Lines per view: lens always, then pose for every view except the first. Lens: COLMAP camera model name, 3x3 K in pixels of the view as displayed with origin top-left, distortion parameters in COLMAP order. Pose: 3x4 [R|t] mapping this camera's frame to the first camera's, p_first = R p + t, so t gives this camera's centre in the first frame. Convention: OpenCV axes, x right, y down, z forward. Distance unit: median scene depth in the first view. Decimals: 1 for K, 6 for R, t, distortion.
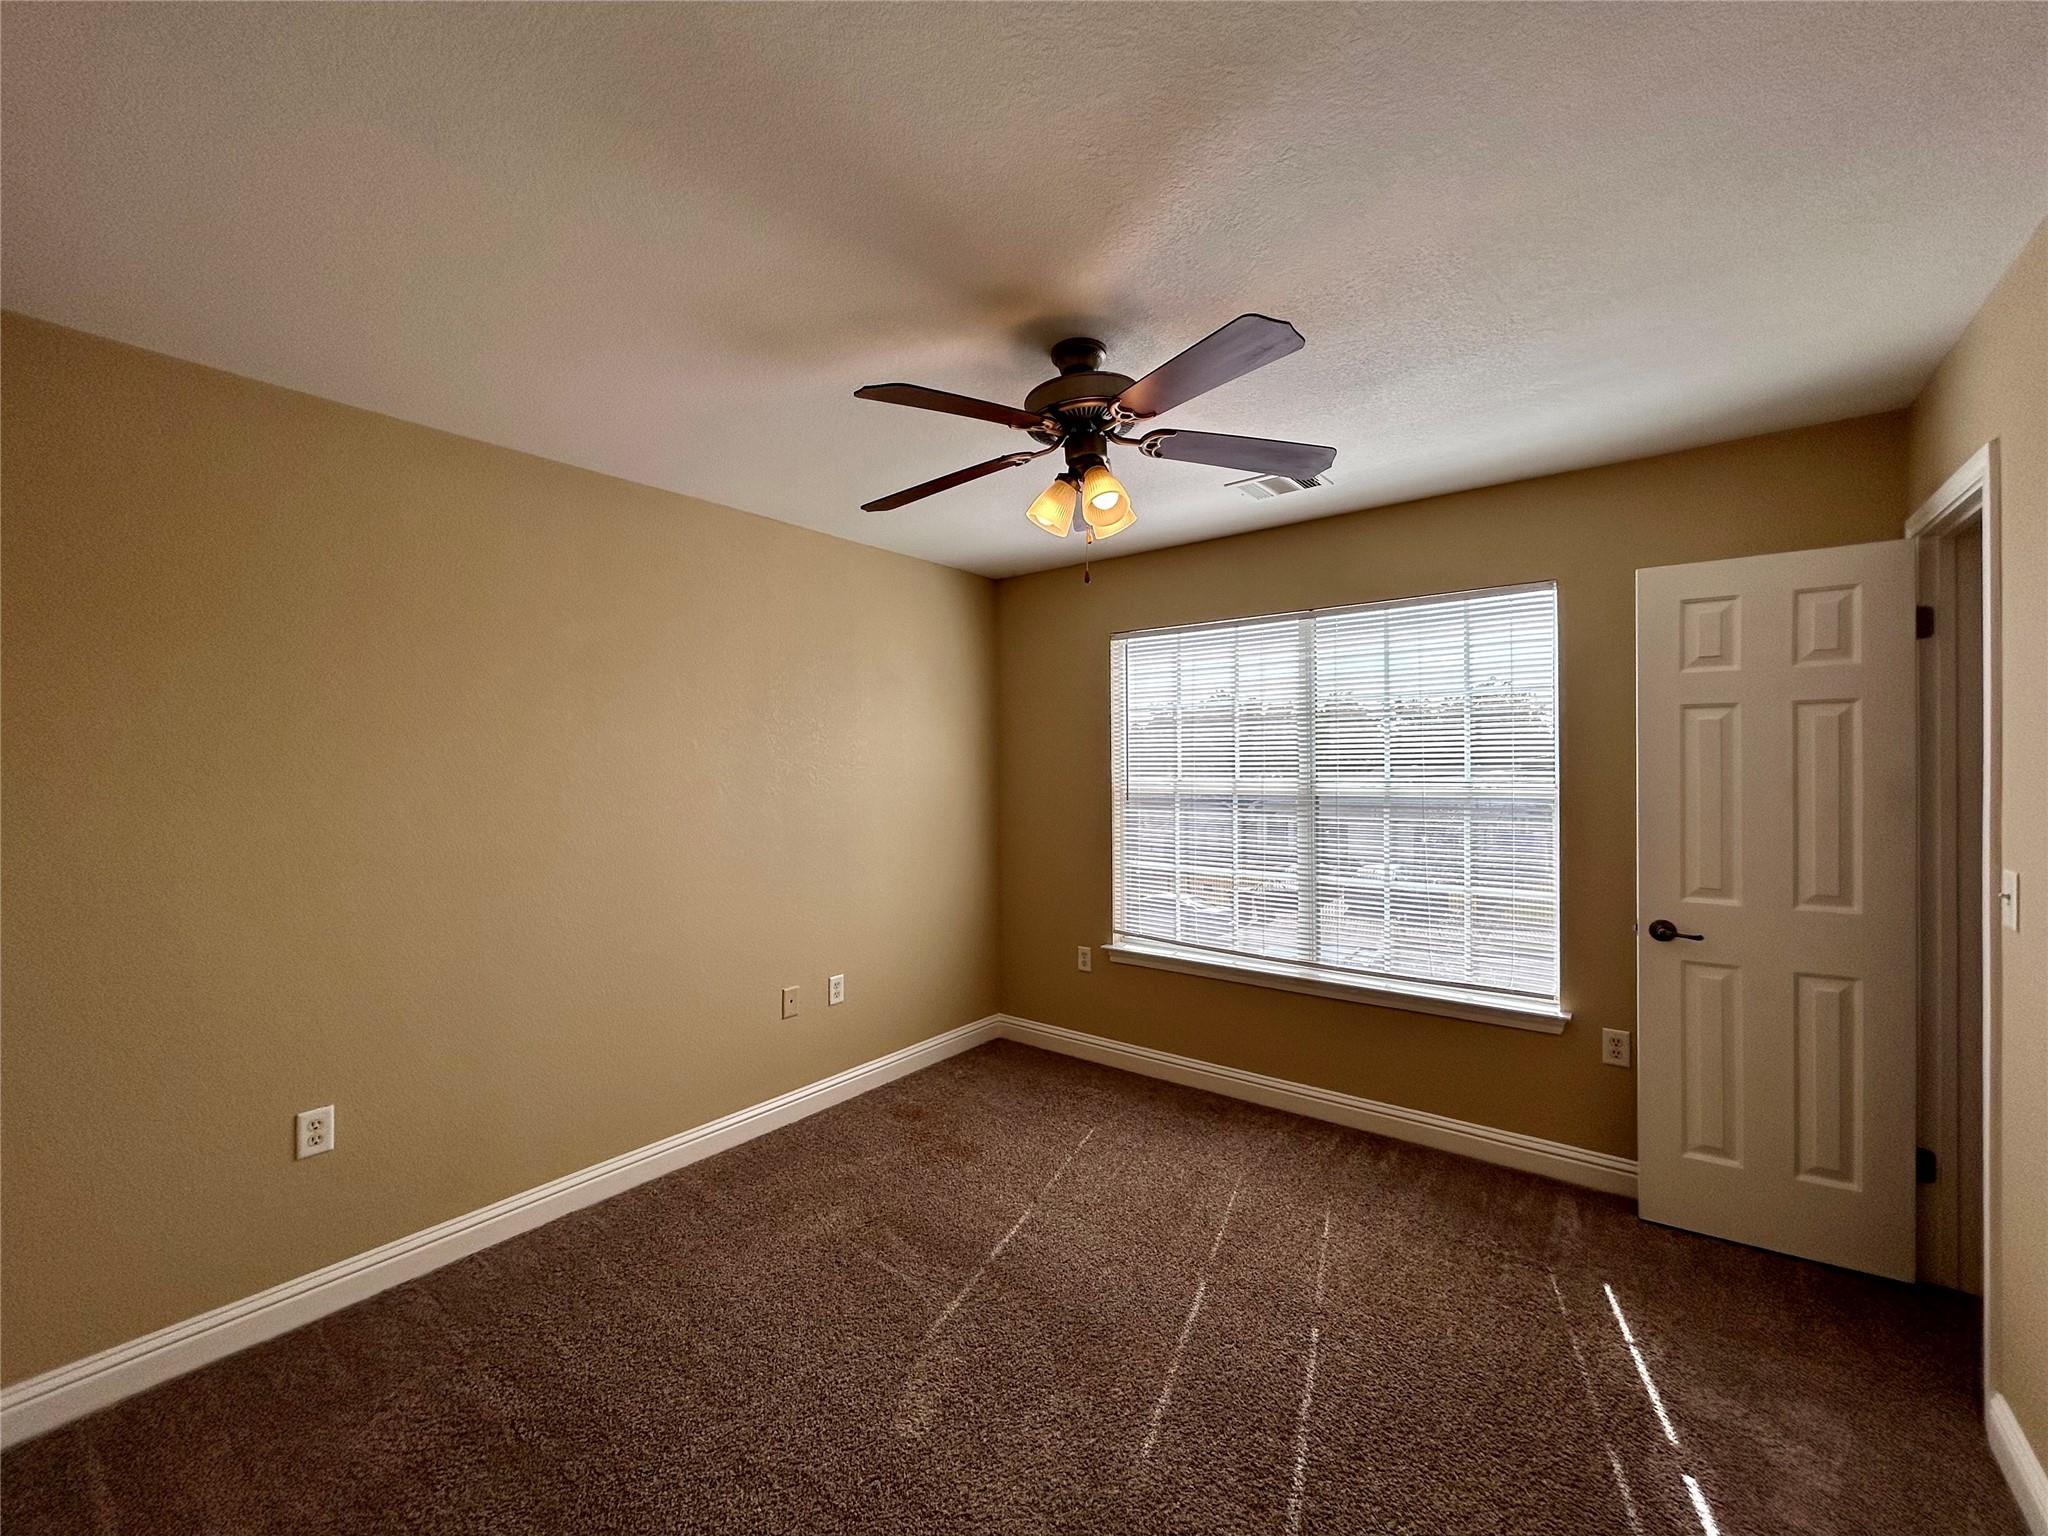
lens RADIAL K [[823.1, 0, 1030.1], [0, 823.1, 763.4], [0, 0, 1]] dist [0.000551, 0.000543]
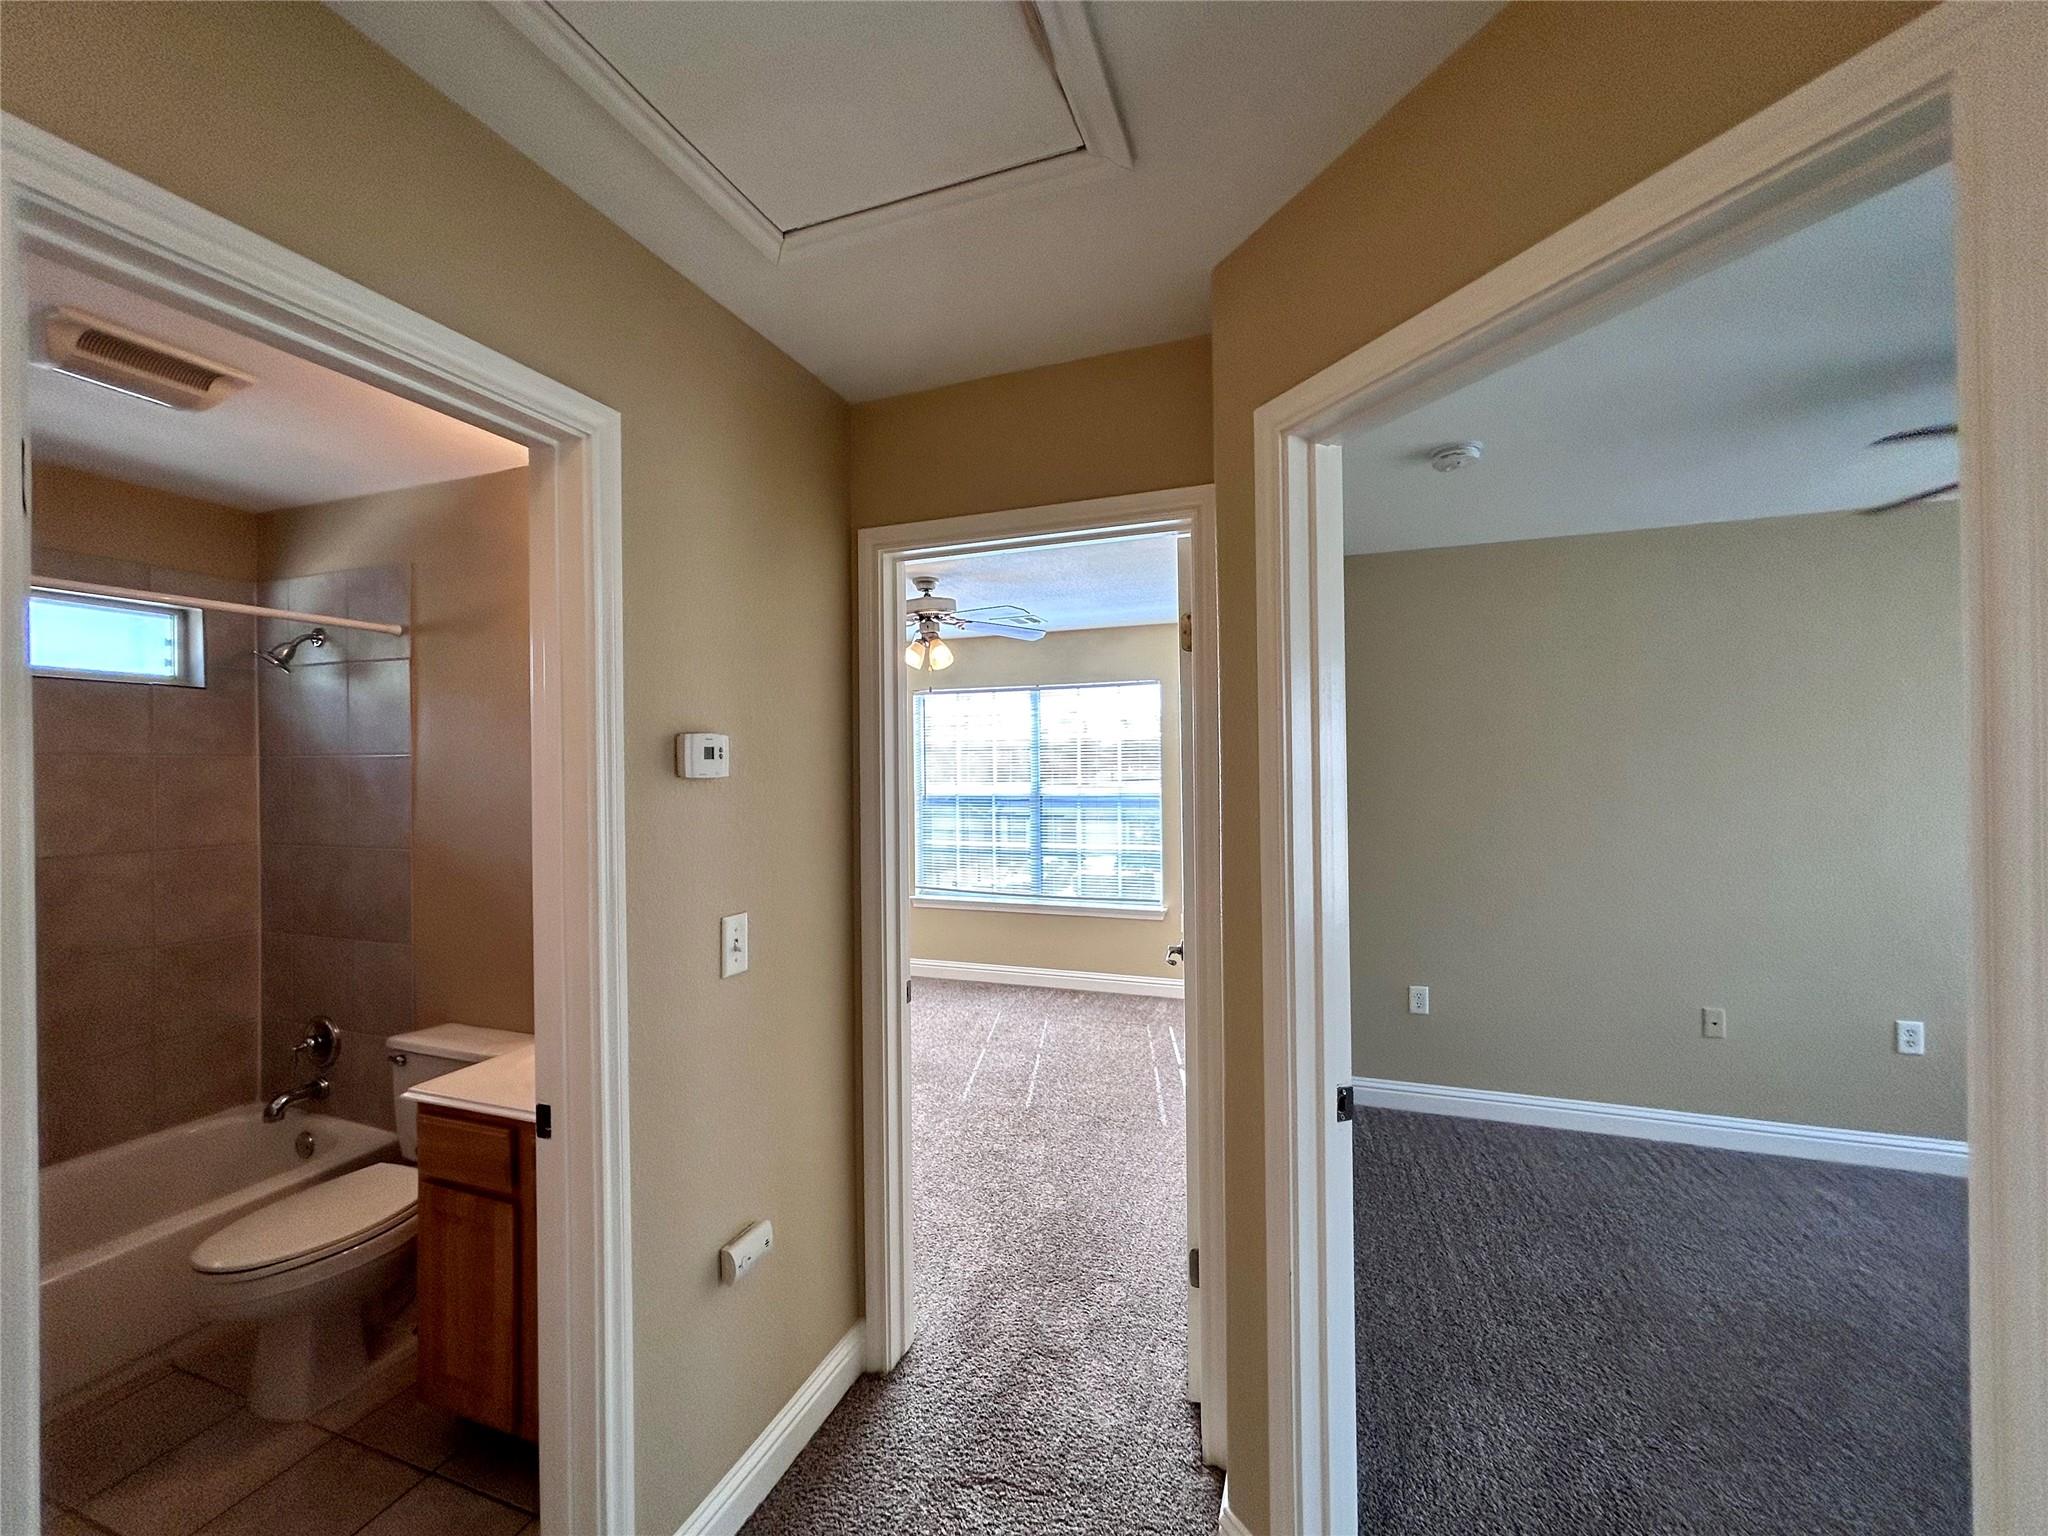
lens RADIAL K [[823.1, 0, 1025.6], [0, 823.1, 769.5], [0, 0, 1]] dist [0.000551, 0.000543]
pose [[0.953041, -0.006097, 0.302779, -0.188569], [0.004432, 0.999971, 0.006187, -0.024910], [-0.302808, -0.004555, 0.953041, -0.587485]]
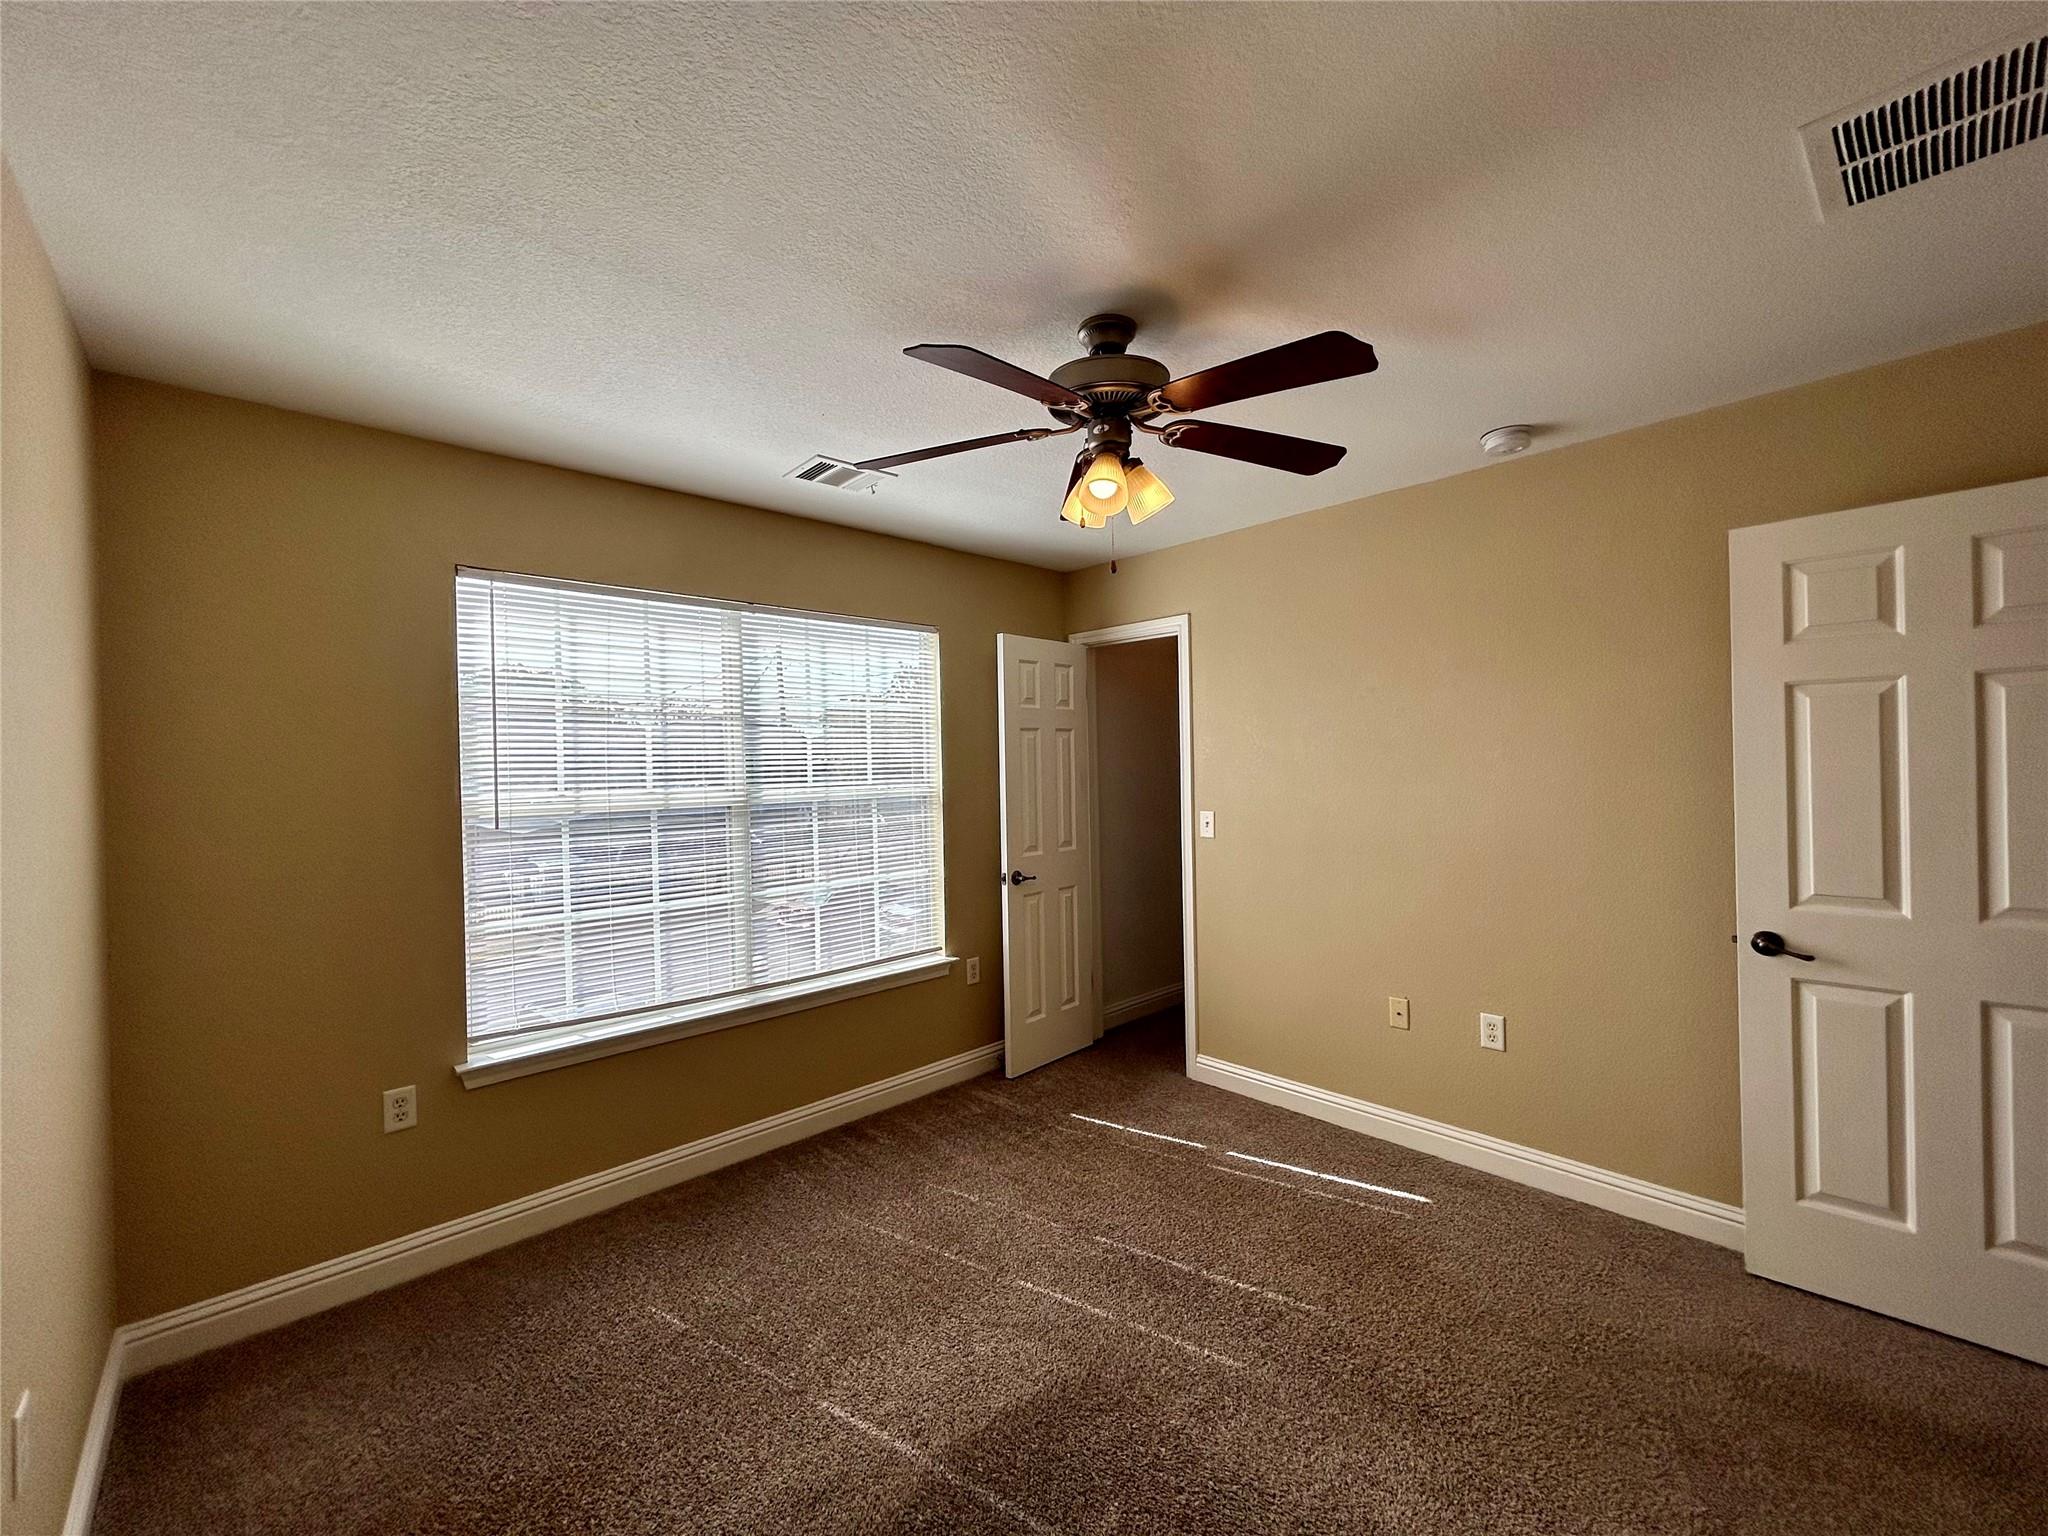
lens RADIAL K [[823.1, 0, 1039.9], [0, 823.1, 770.0], [0, 0, 1]] dist [0.000551, 0.000543]
pose [[0.153502, 0.000677, 0.988148, -0.519003], [0.018420, 0.999824, -0.003546, 0.009612], [-0.987977, 0.018746, 0.153462, 0.540977]]
